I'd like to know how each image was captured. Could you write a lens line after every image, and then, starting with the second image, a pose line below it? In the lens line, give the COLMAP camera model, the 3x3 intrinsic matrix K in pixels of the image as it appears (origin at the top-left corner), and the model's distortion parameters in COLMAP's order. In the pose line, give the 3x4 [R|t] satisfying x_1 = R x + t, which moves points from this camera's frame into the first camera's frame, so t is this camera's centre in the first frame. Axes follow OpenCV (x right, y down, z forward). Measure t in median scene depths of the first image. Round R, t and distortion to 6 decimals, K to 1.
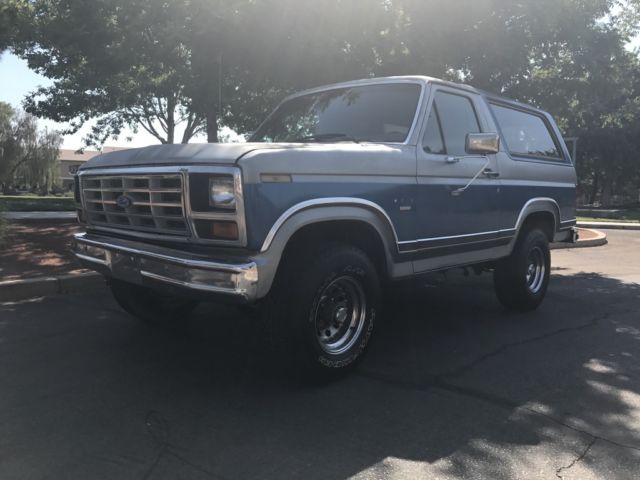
lens RADIAL K [[523.8, 0, 320.4], [0, 523.8, 235.8], [0, 0, 1]] dist [0.038465, -0.039630]
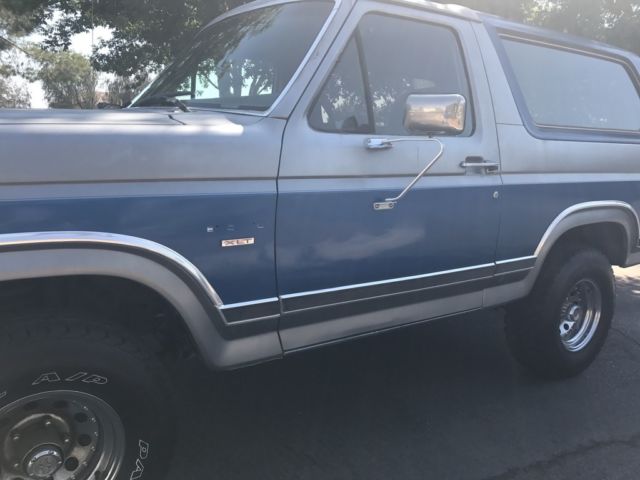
lens RADIAL K [[523.8, 0, 321.2], [0, 523.8, 236.8], [0, 0, 1]] dist [0.038465, -0.039630]
pose [[0.977855, 0.056608, -0.201481, 0.298309], [-0.039371, 0.995293, 0.088558, -0.092629], [0.205546, -0.078665, 0.975481, 0.440489]]
